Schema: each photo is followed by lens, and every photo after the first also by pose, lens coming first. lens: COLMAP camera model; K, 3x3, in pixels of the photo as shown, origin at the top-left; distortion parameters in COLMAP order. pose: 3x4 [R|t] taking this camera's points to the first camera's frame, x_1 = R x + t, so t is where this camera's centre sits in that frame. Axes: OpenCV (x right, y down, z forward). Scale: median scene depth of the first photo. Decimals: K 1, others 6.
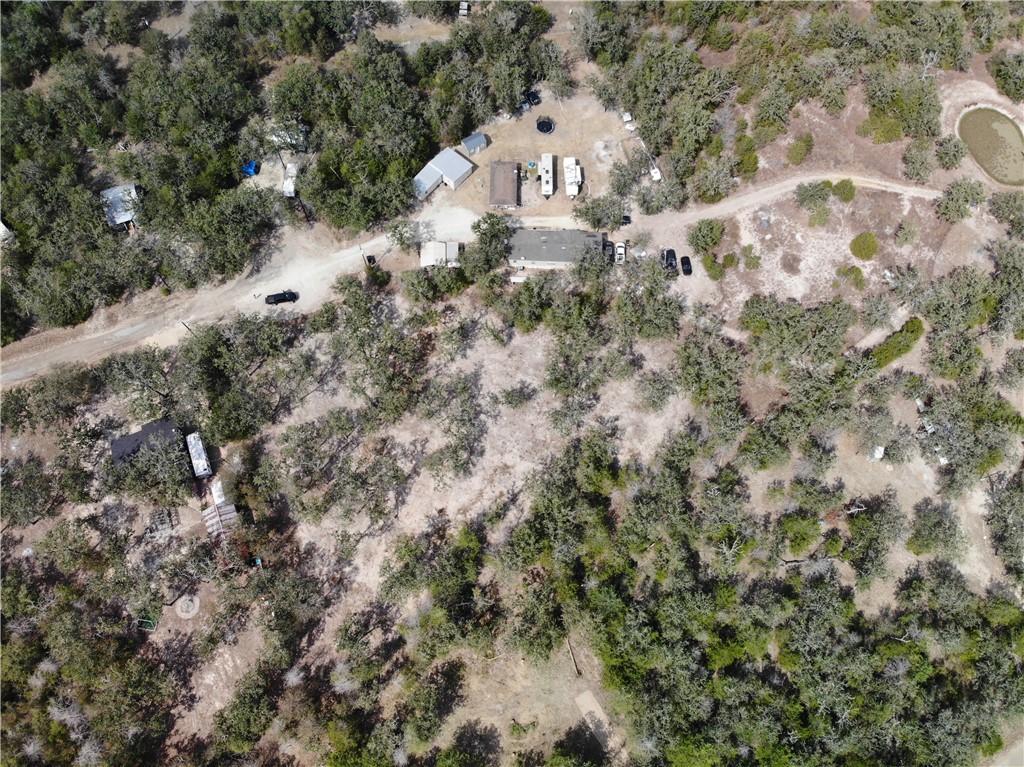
lens RADIAL K [[745.3, 0, 510.6], [0, 745.3, 385.2], [0, 0, 1]] dist [0.072700, -0.189666]
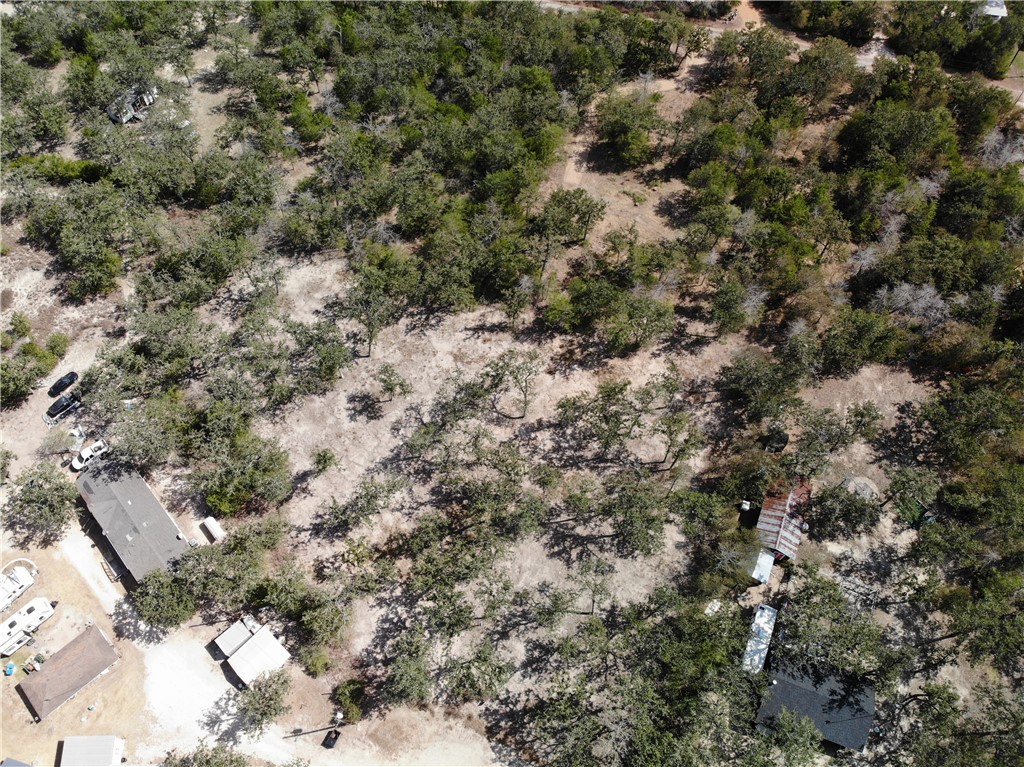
lens RADIAL K [[749.8, 0, 512.0], [0, 749.8, 383.5], [0, 0, 1]] dist [0.055232, -0.160741]
pose [[-0.698751, -0.628521, 0.341625, -0.343264], [0.657476, -0.376054, 0.652923, -0.388852], [-0.281907, 0.680841, 0.676006, 0.454118]]
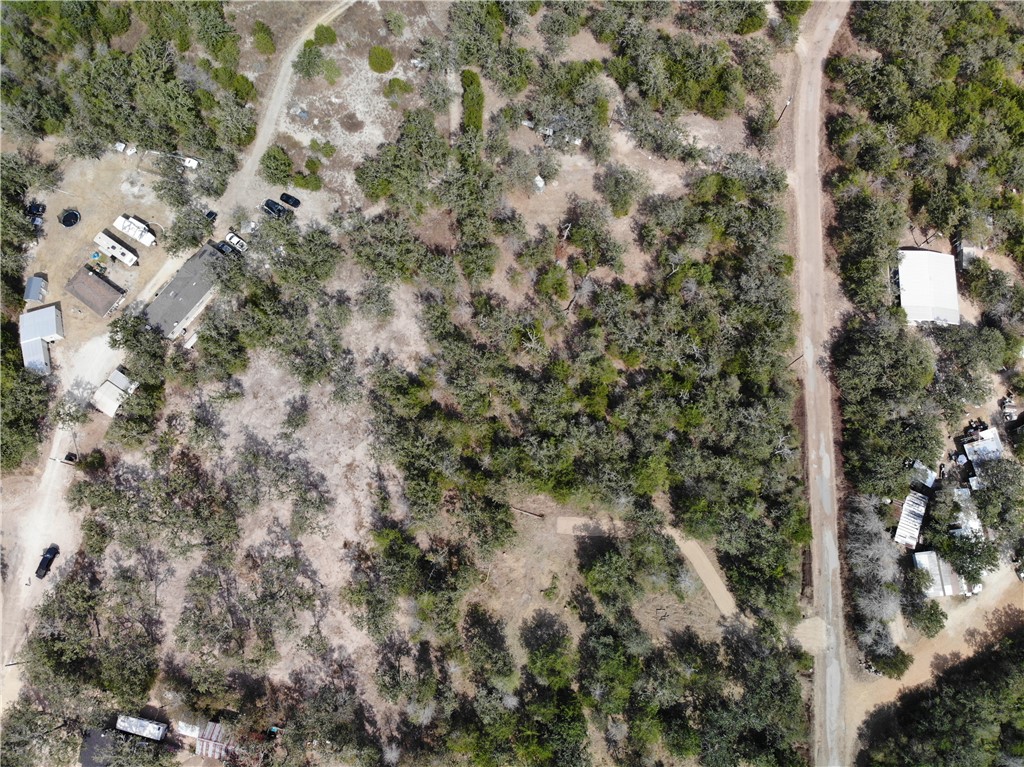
lens RADIAL K [[761.0, 0, 507.7], [0, 761.0, 380.4], [0, 0, 1]] dist [0.065480, -0.189850]
pose [[0.560359, -0.801400, 0.209177, -0.008669], [0.772826, 0.596746, 0.215952, -0.014955], [-0.297889, 0.040647, 0.953735, -0.053321]]
